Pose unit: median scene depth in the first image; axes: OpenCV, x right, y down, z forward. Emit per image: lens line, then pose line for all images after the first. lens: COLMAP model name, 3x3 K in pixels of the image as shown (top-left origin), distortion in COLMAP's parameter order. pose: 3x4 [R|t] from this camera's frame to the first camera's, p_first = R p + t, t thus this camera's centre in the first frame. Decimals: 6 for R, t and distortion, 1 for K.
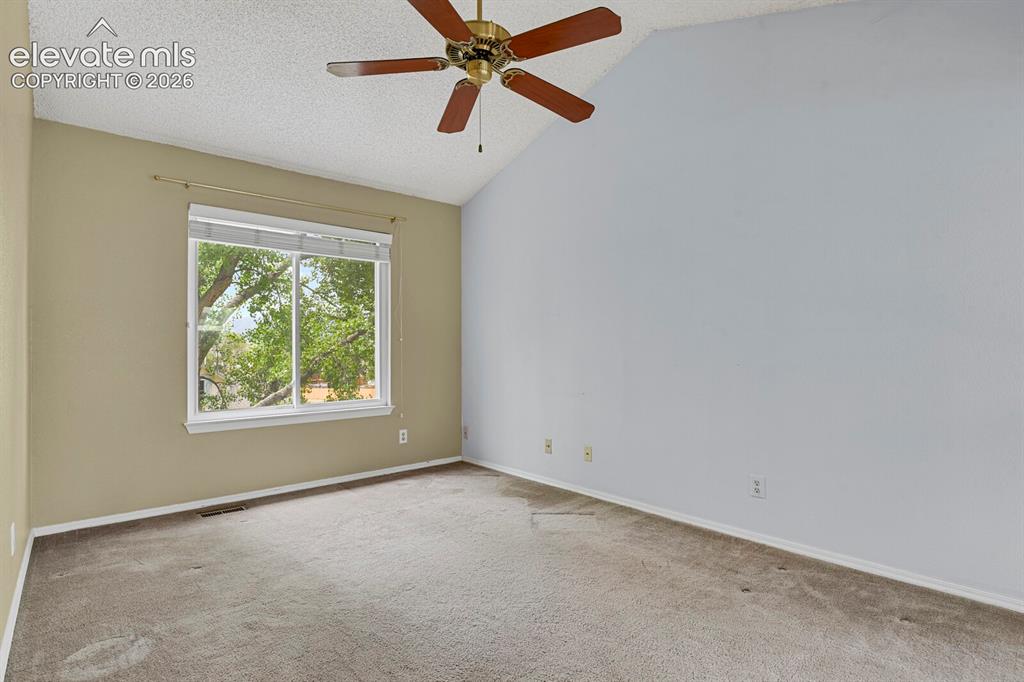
lens RADIAL K [[501.4, 0, 512.0], [0, 501.4, 341.0], [0, 0, 1]] dist [-0.027493, -0.005123]
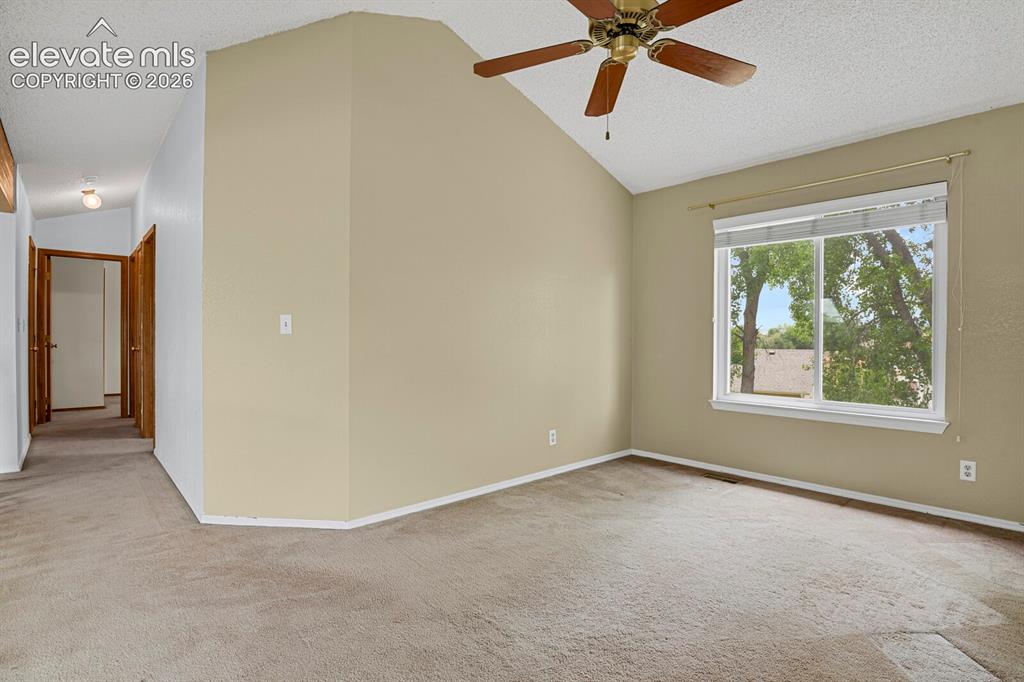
lens RADIAL K [[493.8, 0, 525.1], [0, 493.8, 338.3], [0, 0, 1]] dist [-0.025595, -0.000686]
pose [[0.044165, 0.007250, -0.998998, 0.553186], [0.005713, 0.999955, 0.007509, 0.001551], [0.999008, -0.006039, 0.044122, 0.491069]]
